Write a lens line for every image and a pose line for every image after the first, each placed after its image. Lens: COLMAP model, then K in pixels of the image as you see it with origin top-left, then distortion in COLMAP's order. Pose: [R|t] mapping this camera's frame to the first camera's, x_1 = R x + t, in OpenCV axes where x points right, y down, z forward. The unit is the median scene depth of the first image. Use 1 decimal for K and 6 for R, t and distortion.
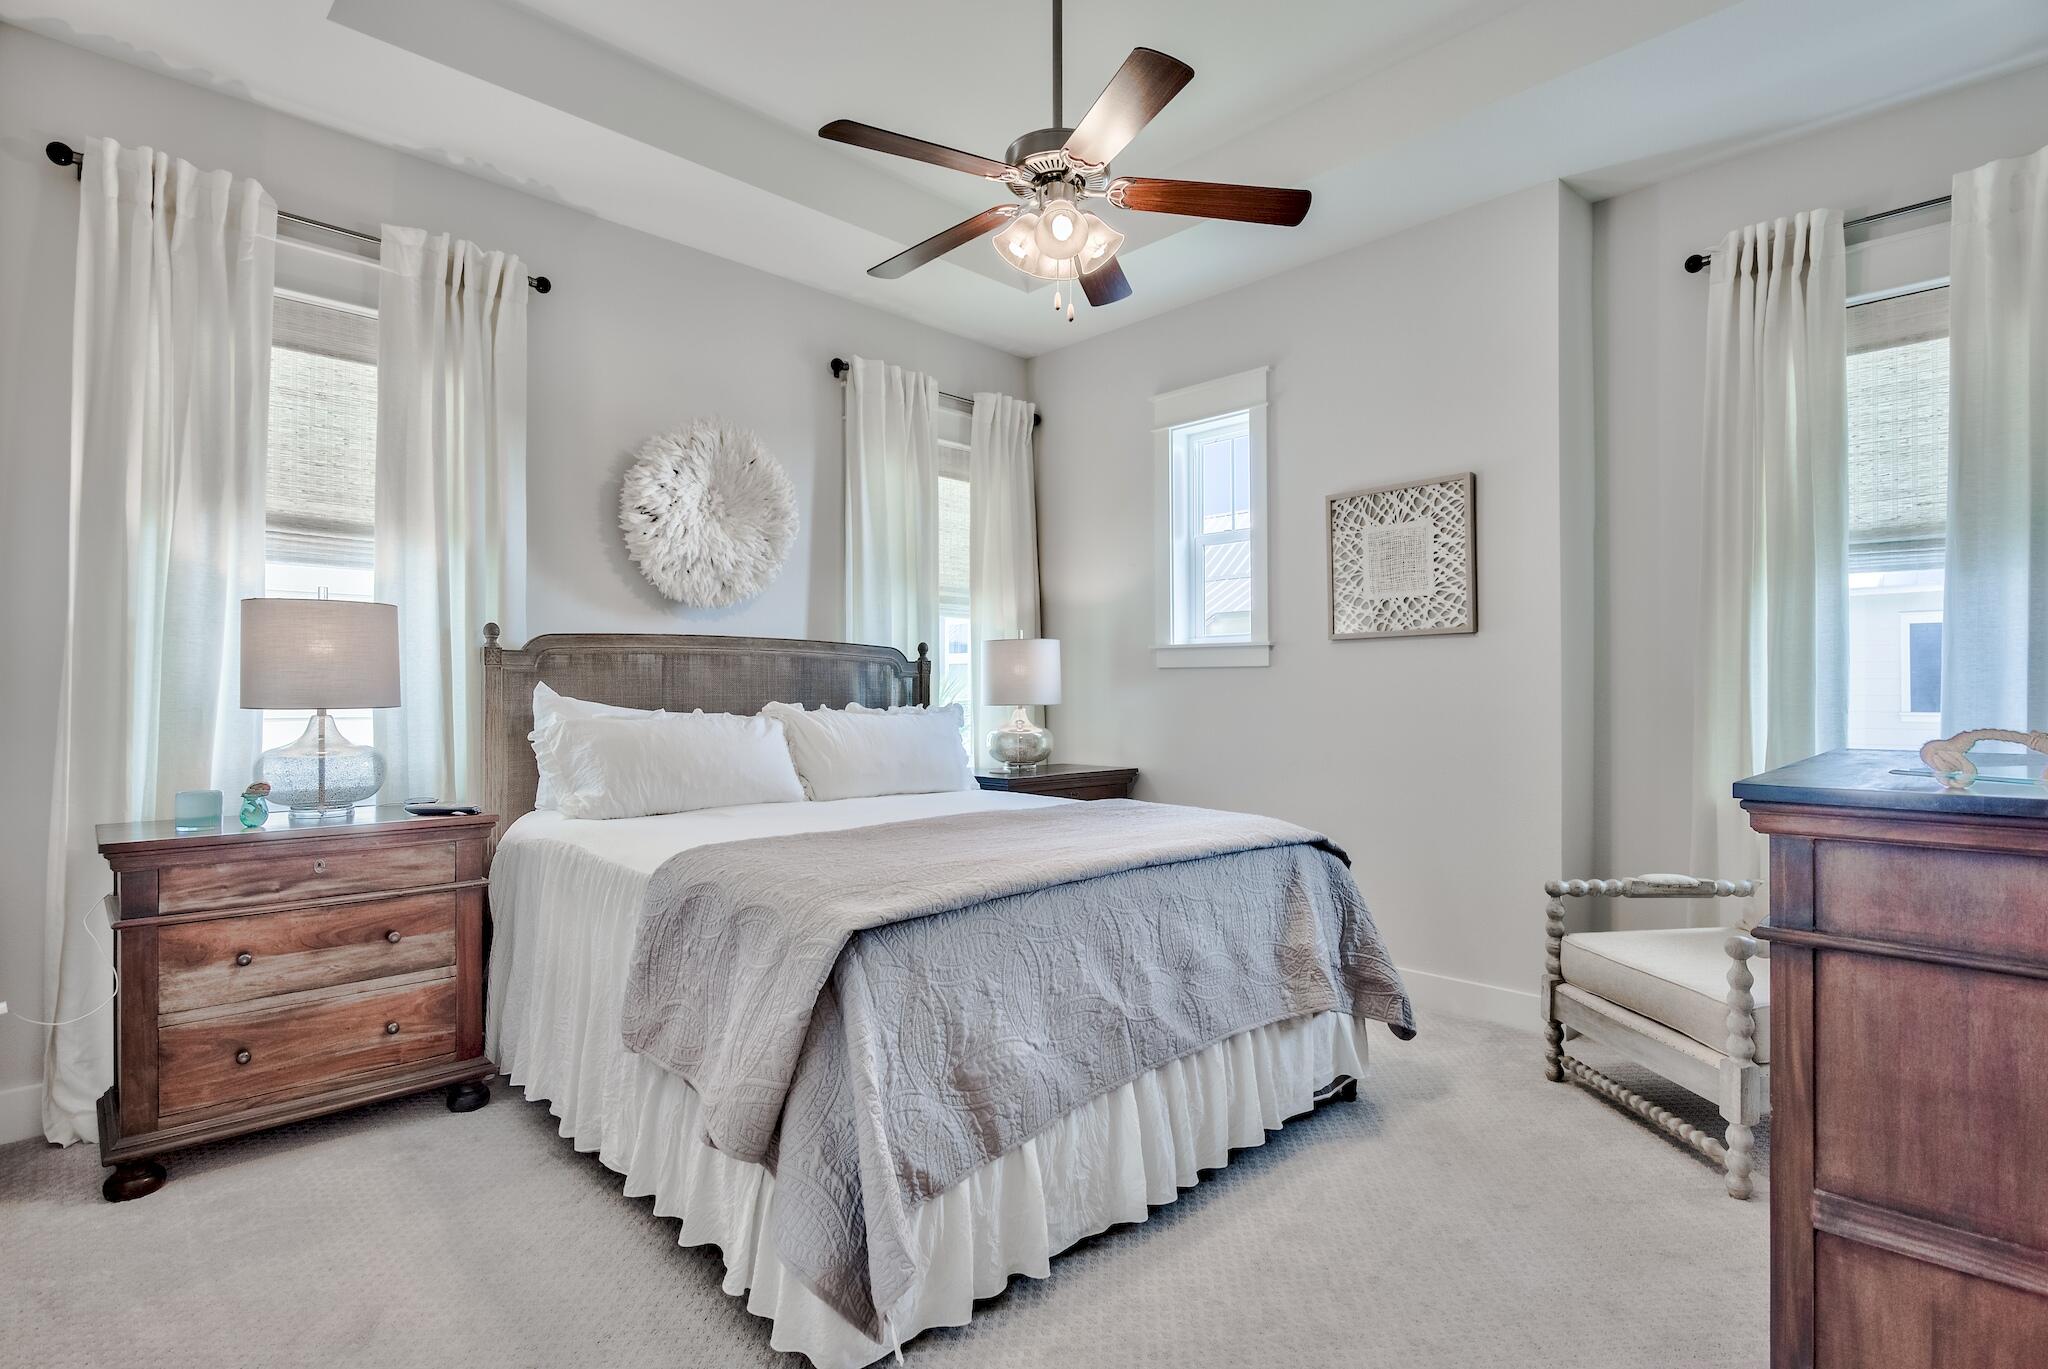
lens RADIAL K [[1008.8, 0, 1033.3], [0, 1008.8, 679.6], [0, 0, 1]] dist [-0.006975, -0.000984]
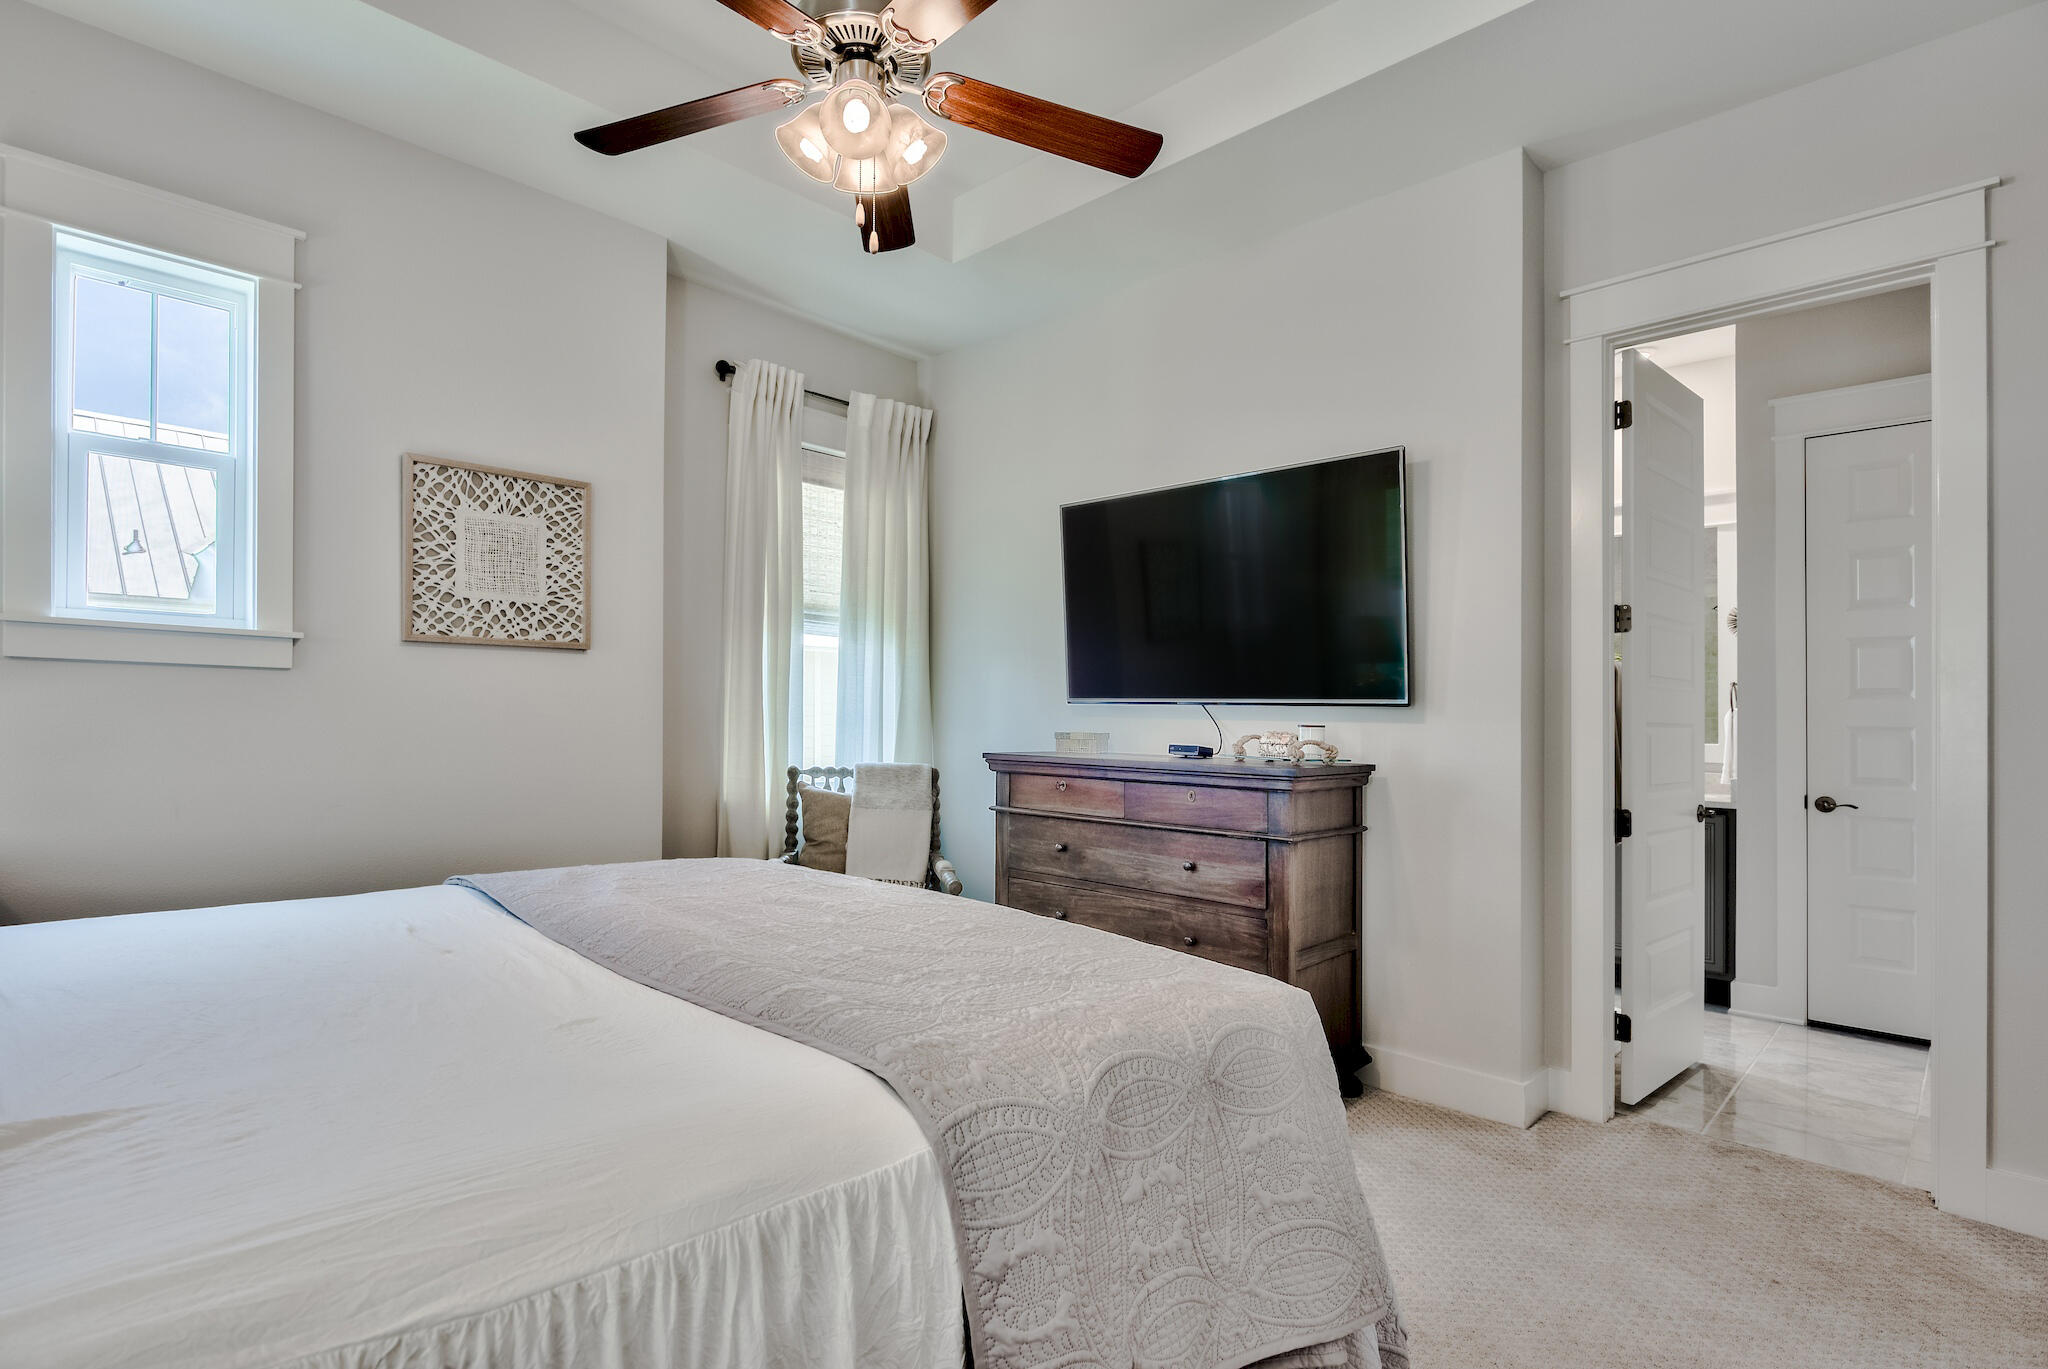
lens RADIAL K [[1008.8, 0, 1033.3], [0, 1008.8, 679.6], [0, 0, 1]] dist [-0.006975, -0.000984]
pose [[-0.043361, 0.036818, 0.998381, -0.522639], [-0.029323, 0.998843, -0.038109, 0.005852], [-0.998629, -0.030928, -0.042231, 0.589489]]
